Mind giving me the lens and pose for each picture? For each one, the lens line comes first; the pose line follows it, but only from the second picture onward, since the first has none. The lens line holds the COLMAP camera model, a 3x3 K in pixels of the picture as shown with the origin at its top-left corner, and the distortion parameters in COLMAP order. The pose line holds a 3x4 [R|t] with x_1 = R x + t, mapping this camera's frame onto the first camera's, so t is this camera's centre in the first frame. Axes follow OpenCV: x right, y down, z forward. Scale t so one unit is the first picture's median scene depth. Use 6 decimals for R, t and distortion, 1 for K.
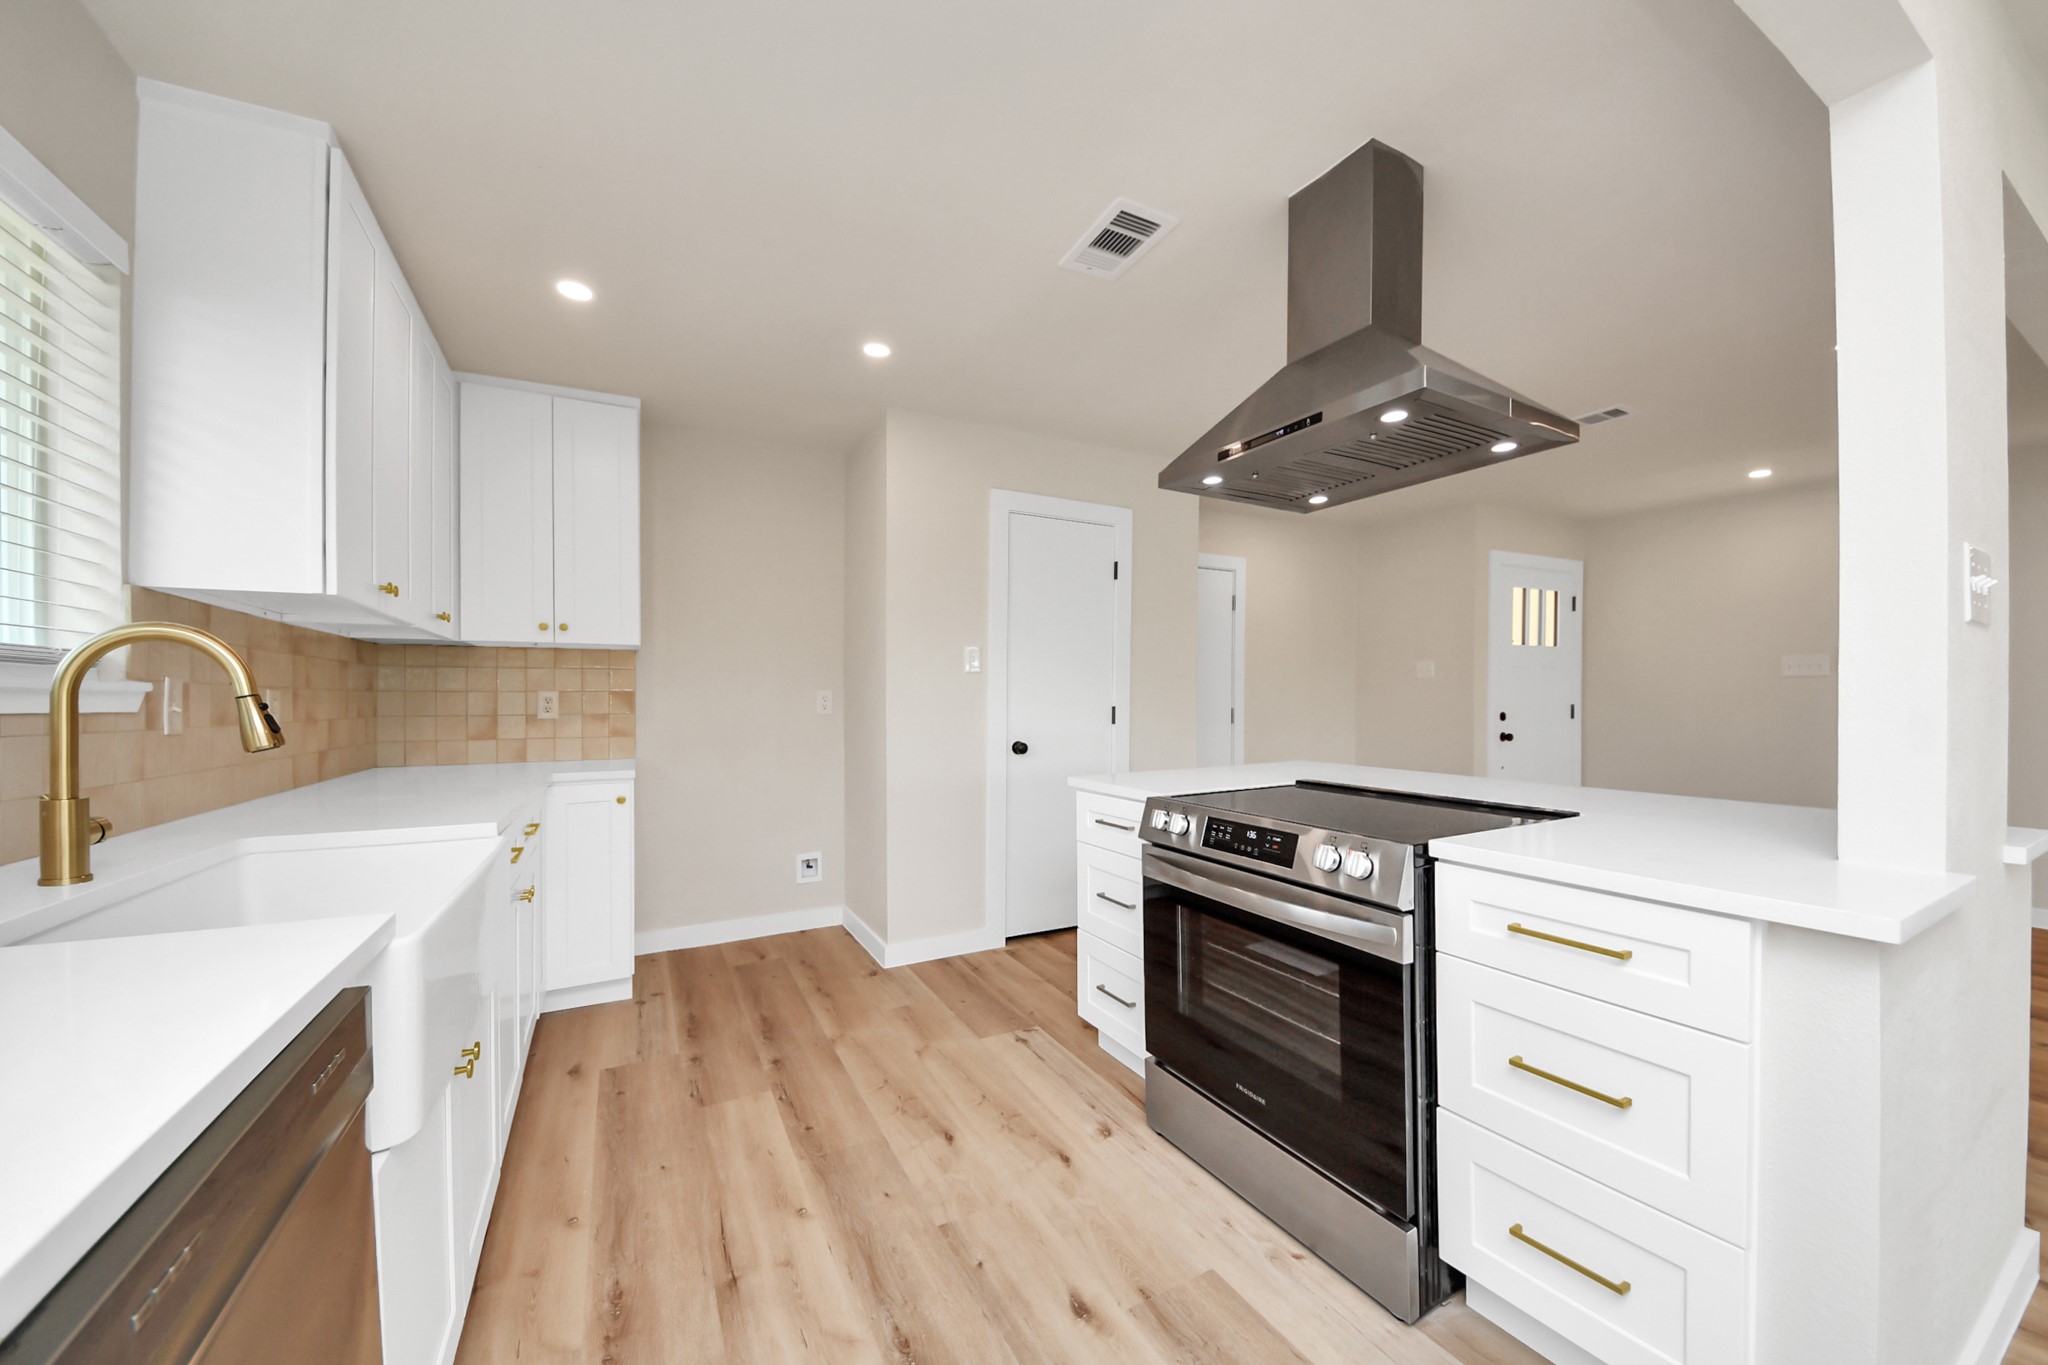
lens RADIAL K [[728.1, 0, 1022.0], [0, 728.1, 693.8], [0, 0, 1]] dist [0.019848, -0.000261]
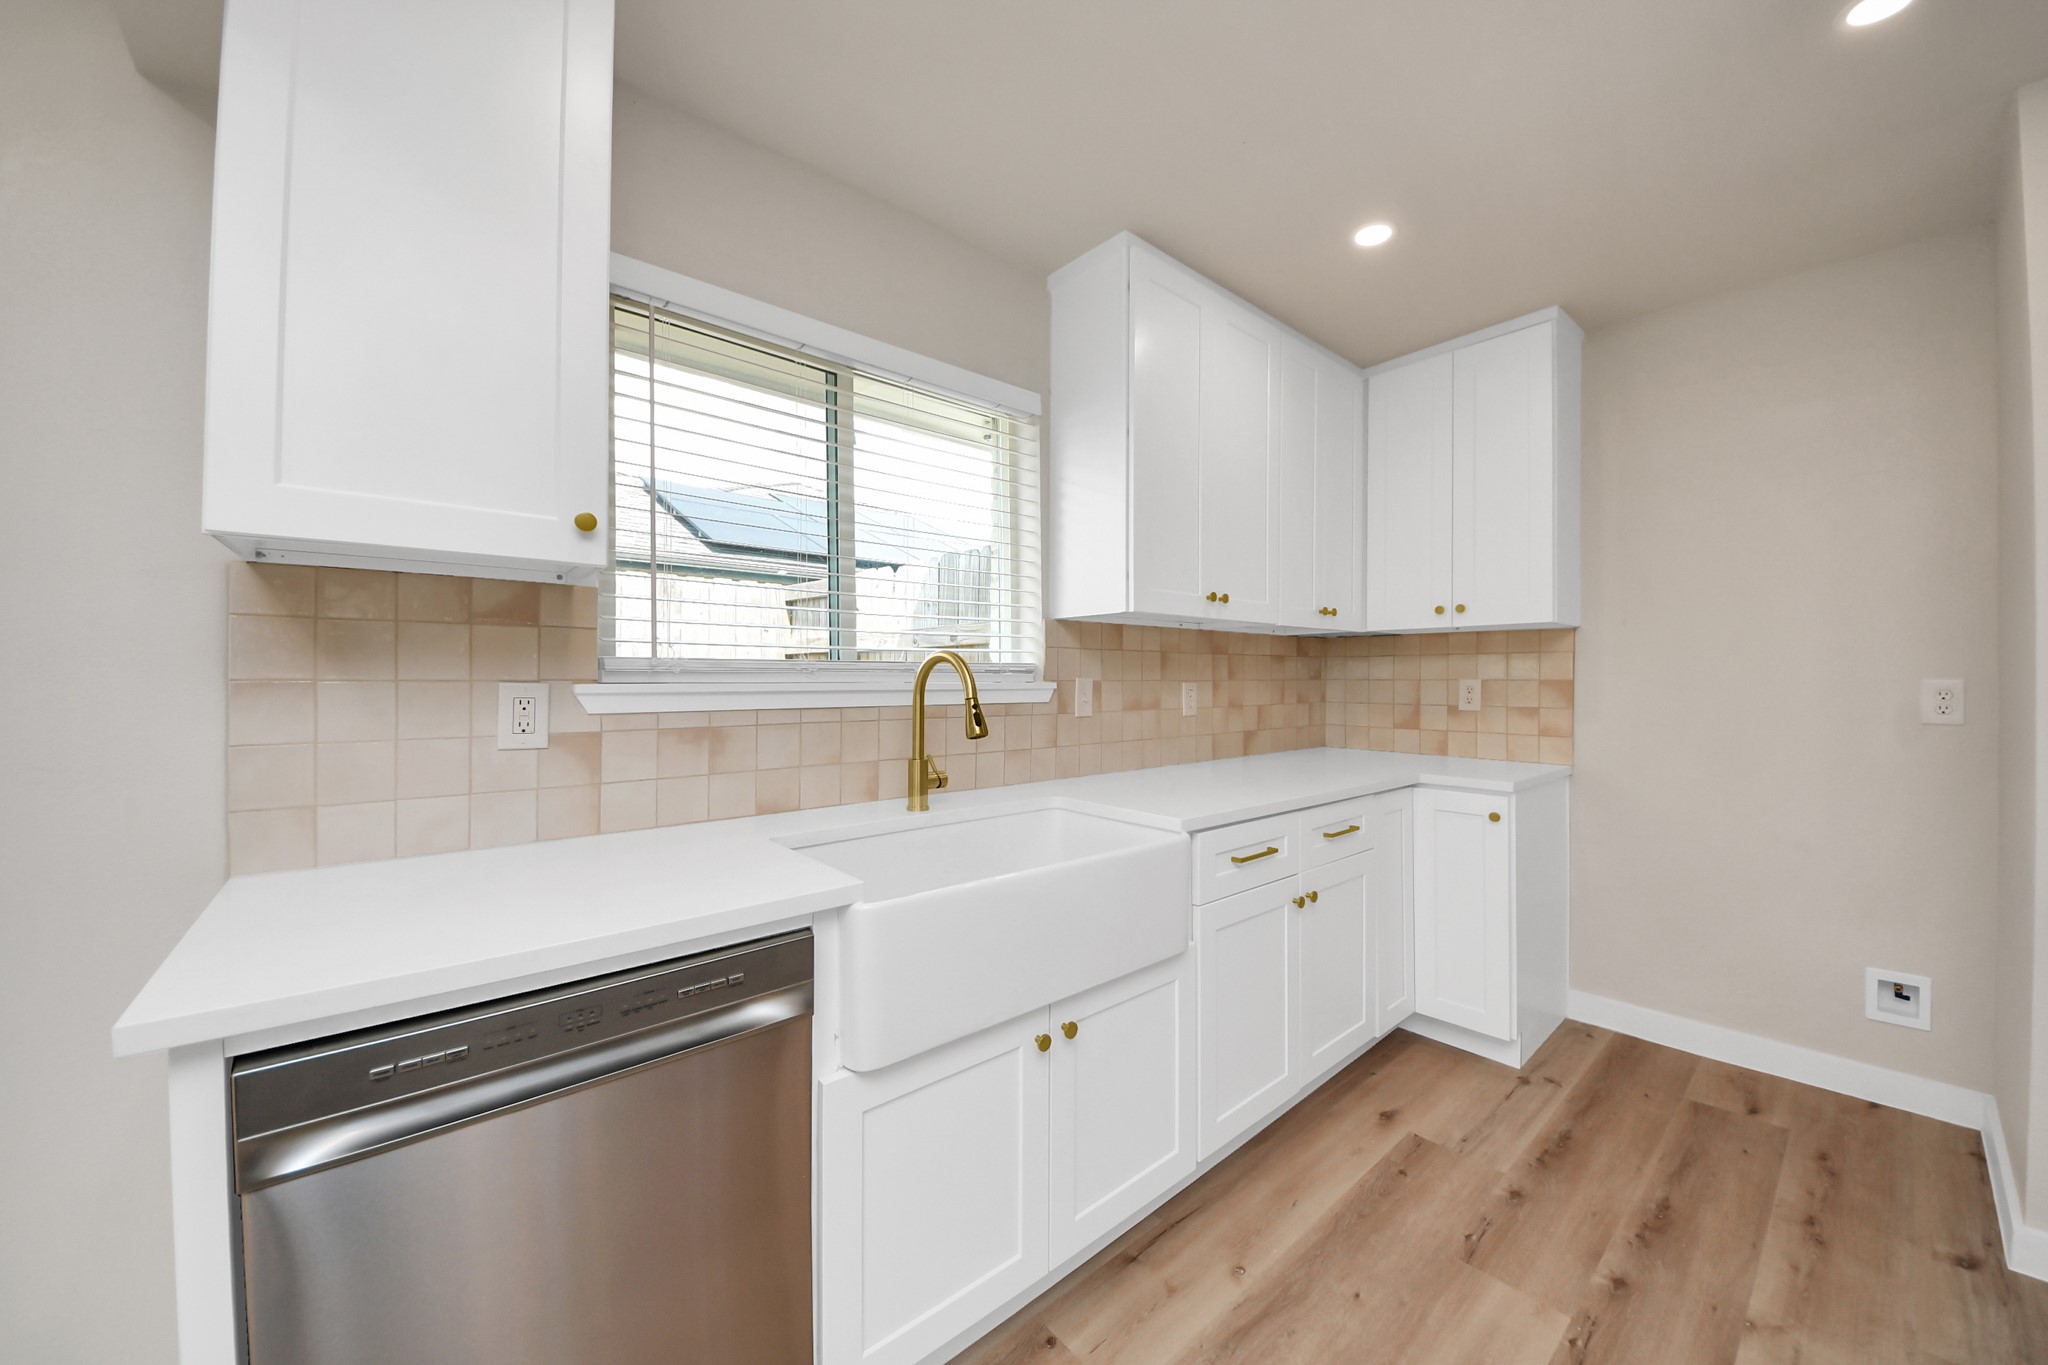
lens RADIAL K [[753.0, 0, 993.1], [0, 753.0, 676.3], [0, 0, 1]] dist [0.020677, -0.009090]
pose [[0.256672, -0.000741, -0.966498, 0.119970], [0.005105, 0.999987, 0.000589, -0.013814], [0.966485, -0.005086, 0.256672, 0.247862]]
